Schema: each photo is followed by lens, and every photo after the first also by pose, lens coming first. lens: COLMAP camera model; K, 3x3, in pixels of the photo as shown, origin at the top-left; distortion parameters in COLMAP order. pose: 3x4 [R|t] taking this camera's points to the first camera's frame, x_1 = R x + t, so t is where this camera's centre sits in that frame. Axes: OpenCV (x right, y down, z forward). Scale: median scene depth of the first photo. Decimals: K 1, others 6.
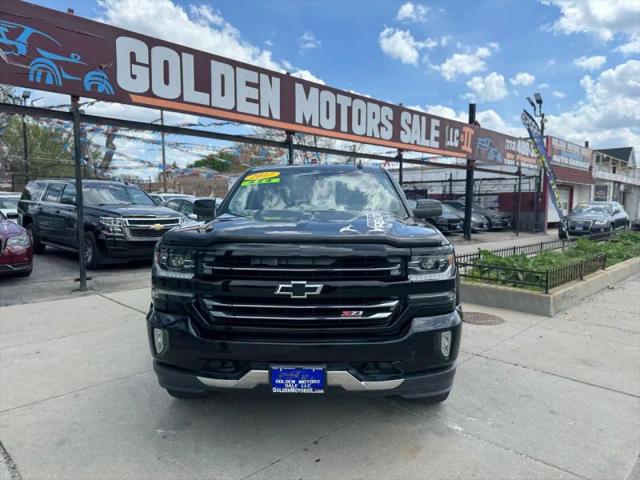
lens RADIAL K [[446.3, 0, 325.0], [0, 446.3, 236.8], [0, 0, 1]] dist [0.051341, -0.062488]
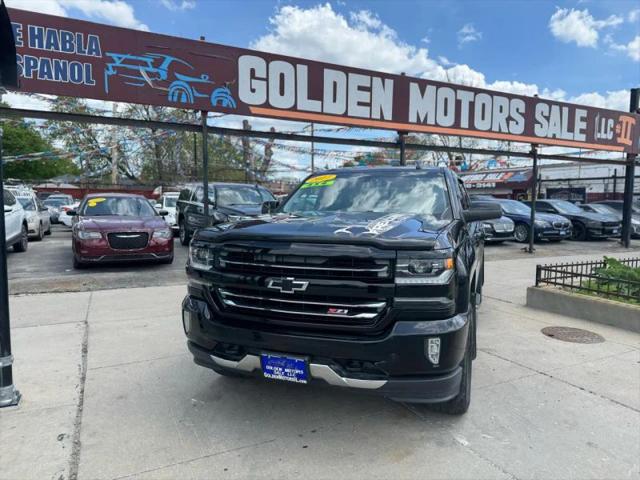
lens RADIAL K [[446.3, 0, 325.0], [0, 446.3, 236.8], [0, 0, 1]] dist [0.051341, -0.062488]
pose [[0.947473, 0.026527, -0.318732, 0.109860], [-0.026508, 0.999639, 0.004399, -0.001877], [0.318734, 0.004281, 0.947835, 0.000595]]
